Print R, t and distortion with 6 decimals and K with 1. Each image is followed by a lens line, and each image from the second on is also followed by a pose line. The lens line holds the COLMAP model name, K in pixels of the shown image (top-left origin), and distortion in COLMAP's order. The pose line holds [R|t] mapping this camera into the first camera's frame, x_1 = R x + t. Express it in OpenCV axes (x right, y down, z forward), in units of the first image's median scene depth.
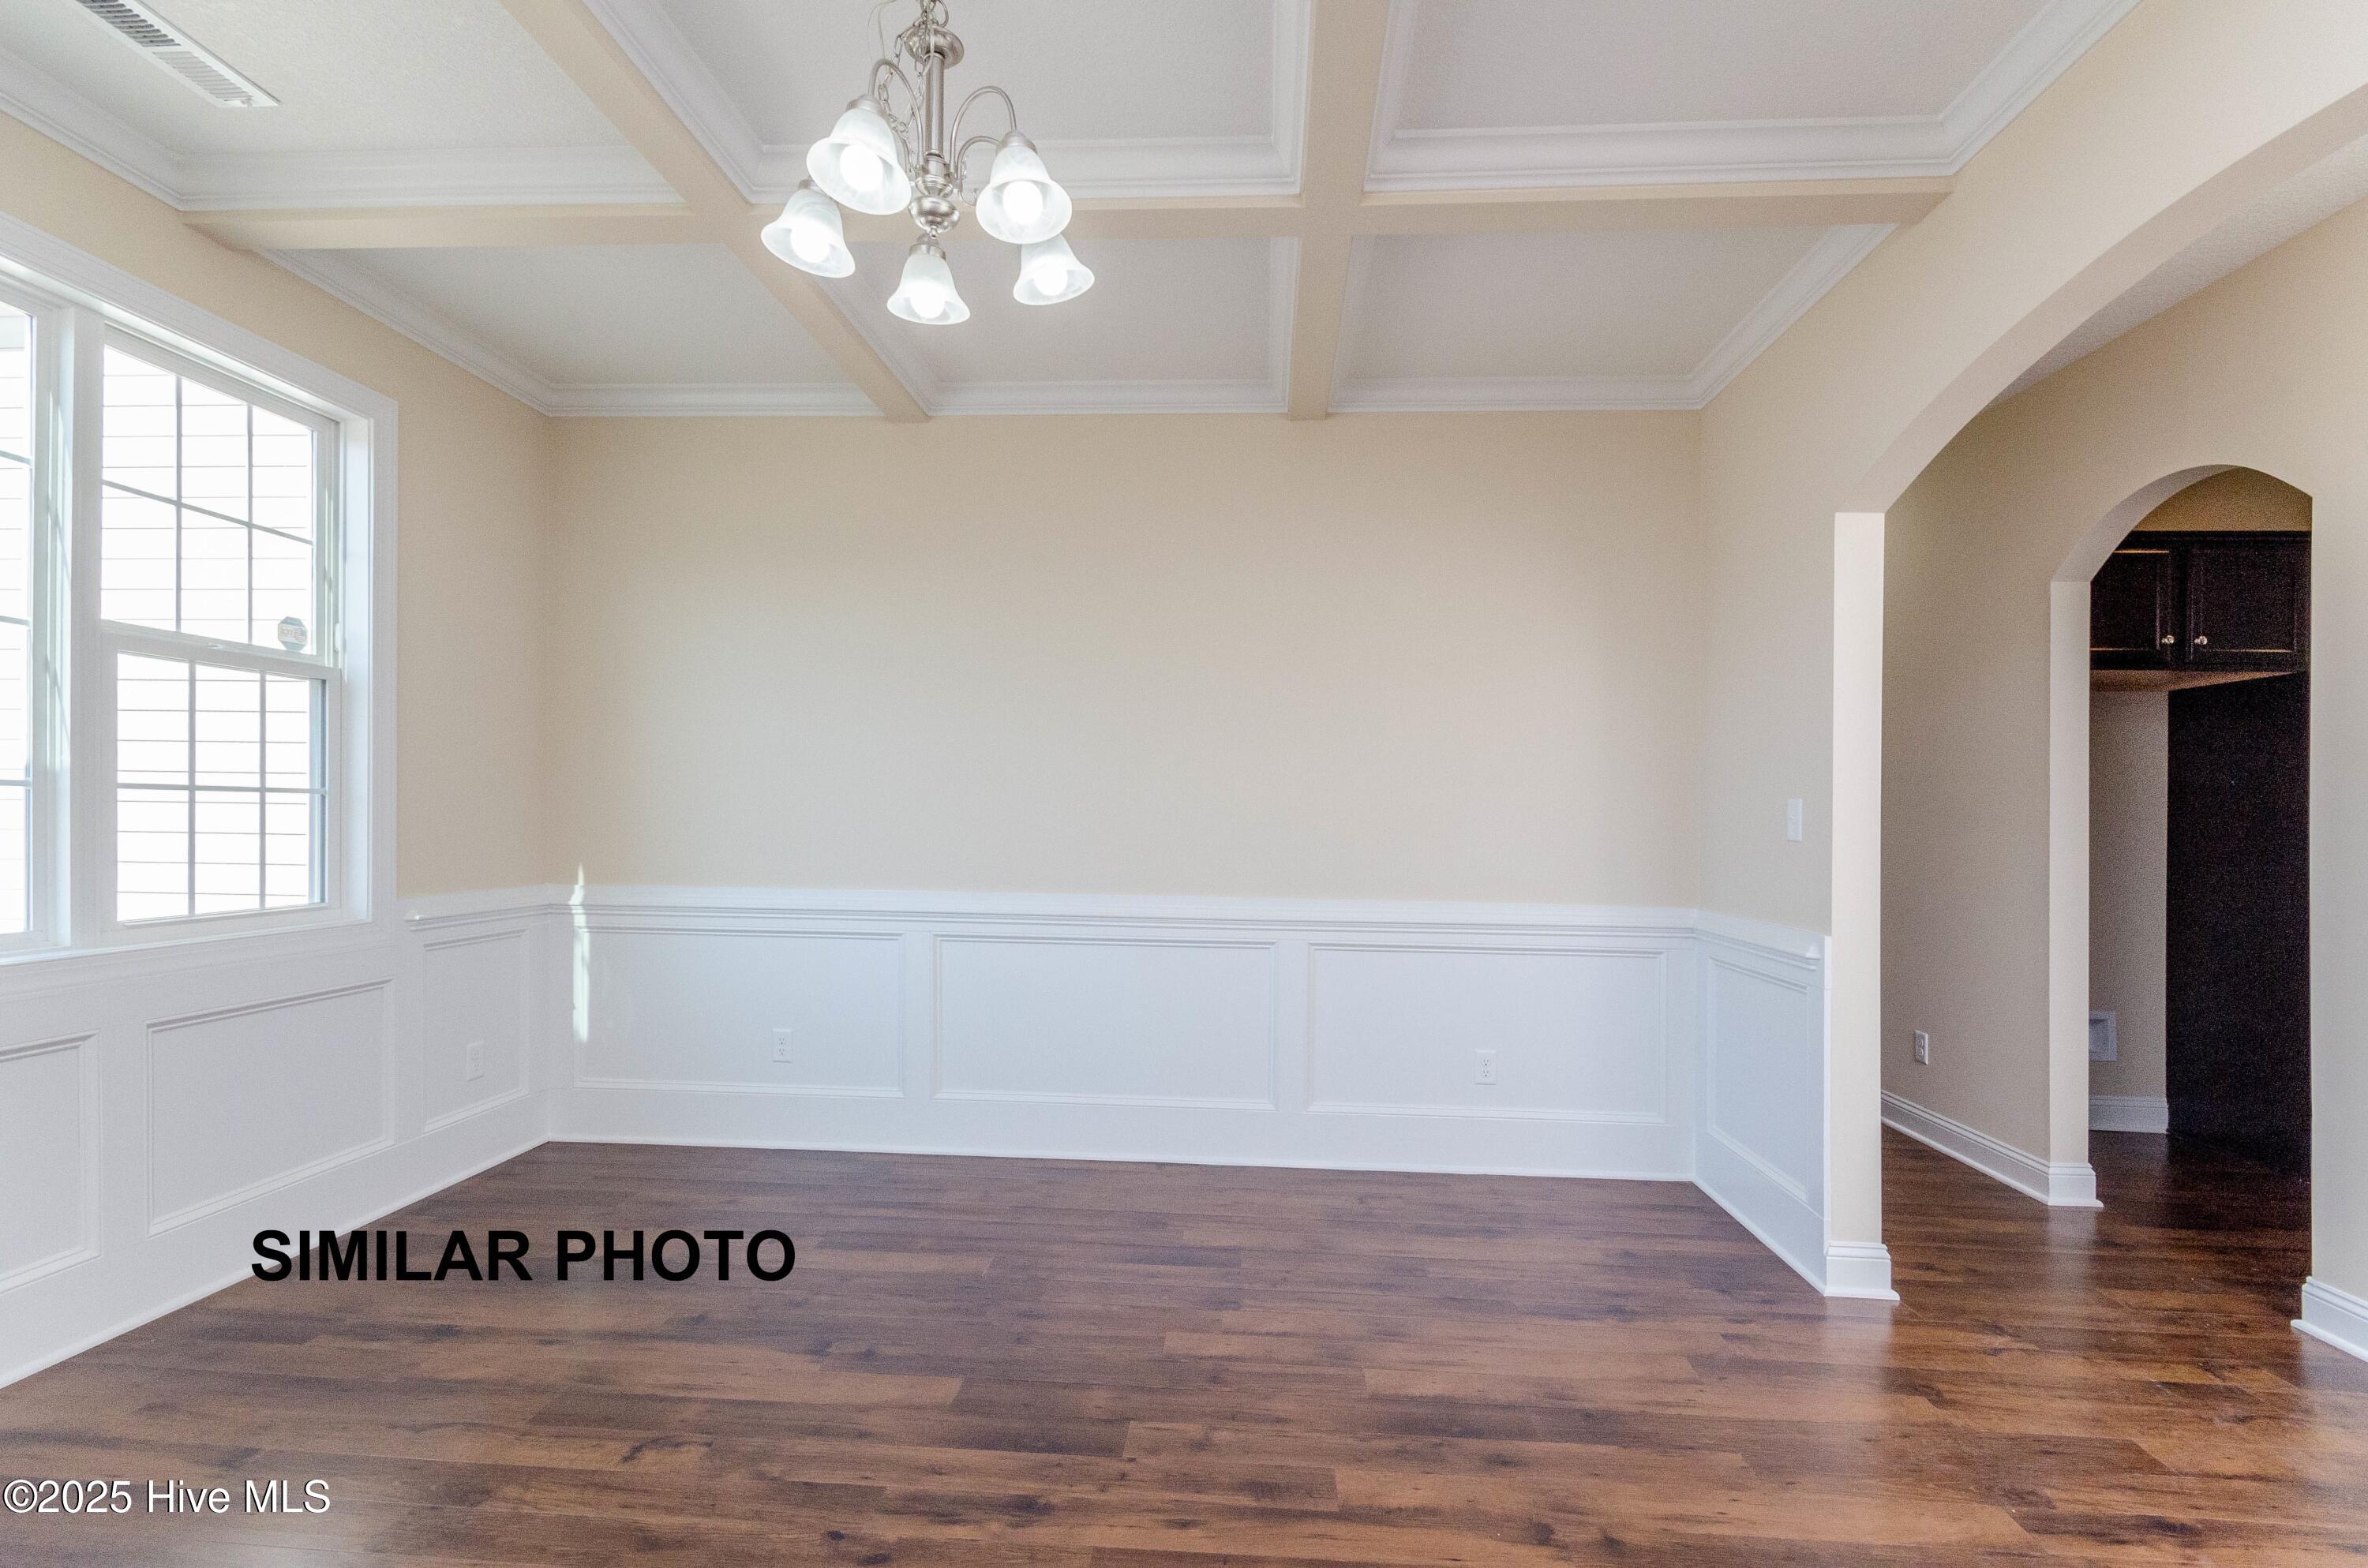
lens RADIAL K [[1035.1, 0, 1186.5], [0, 1035.1, 824.7], [0, 0, 1]] dist [0.000849, 0.000025]
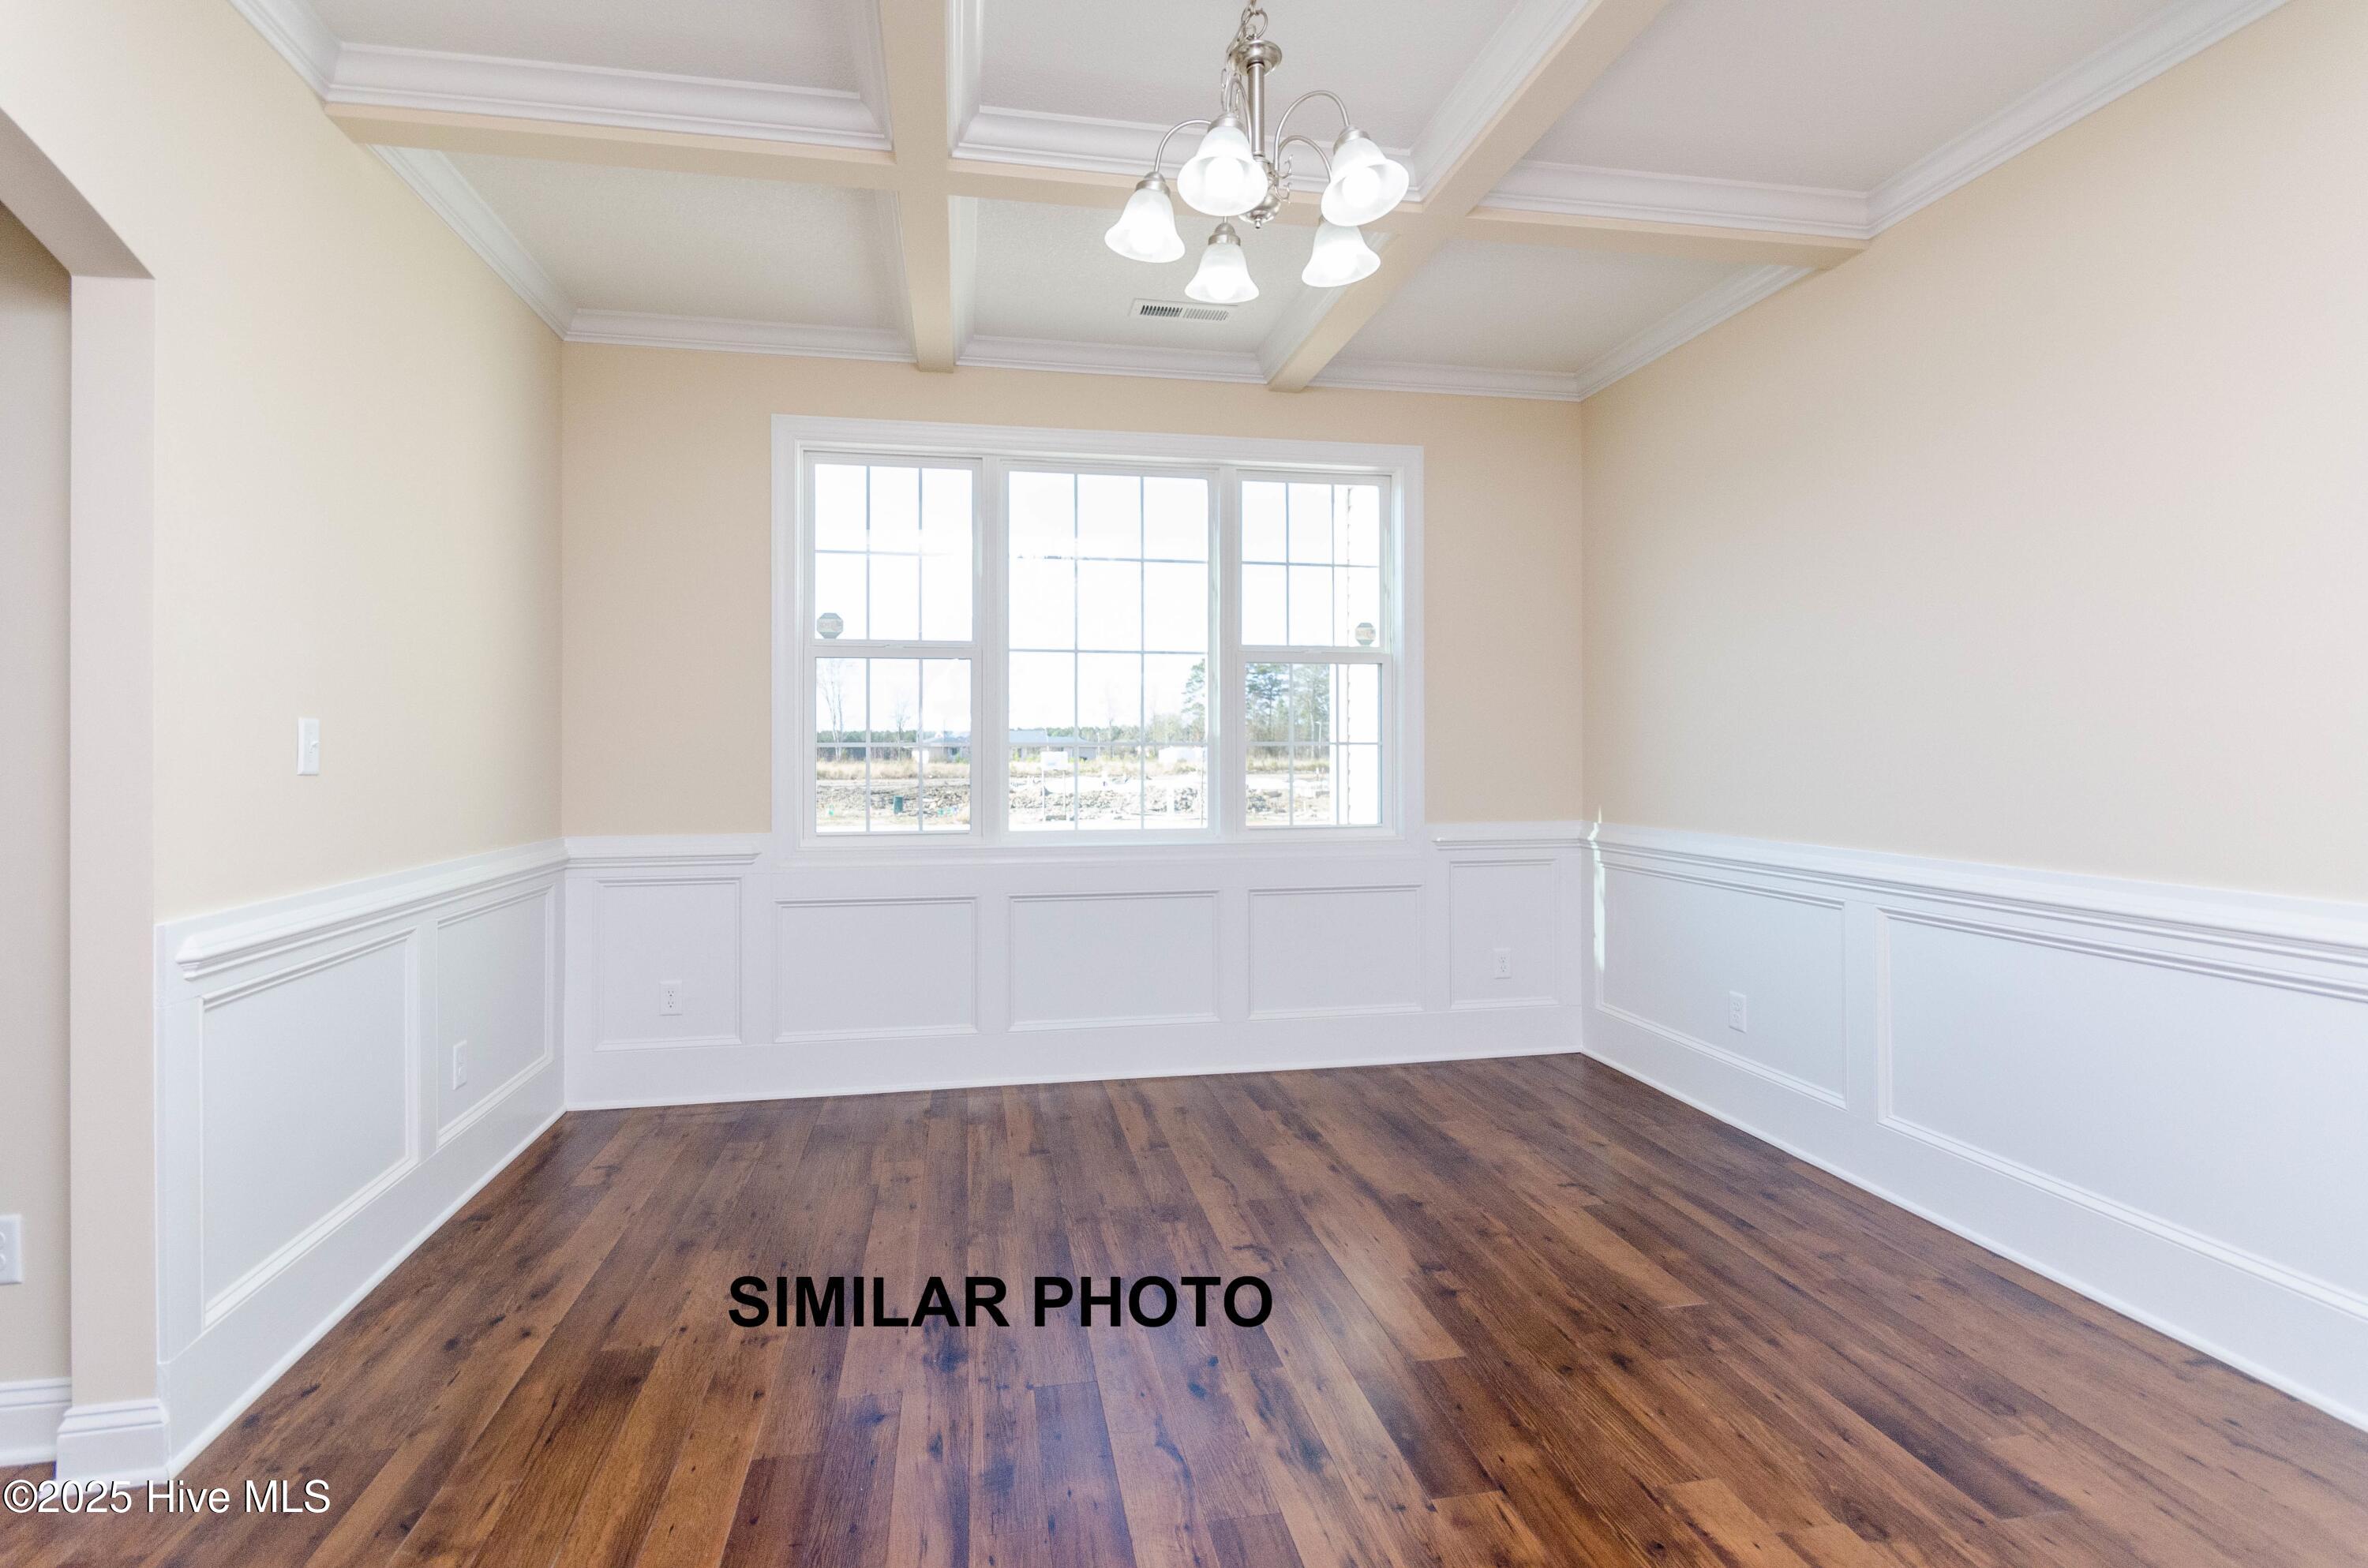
lens RADIAL K [[1060.5, 0, 1176.0], [0, 1060.5, 769.6], [0, 0, 1]] dist [-0.002088, -0.000599]
pose [[0.256685, -0.003905, -0.966487, 0.516357], [0.001204, 0.999992, -0.003721, 0.008343], [0.966494, -0.000209, 0.256688, 0.405074]]
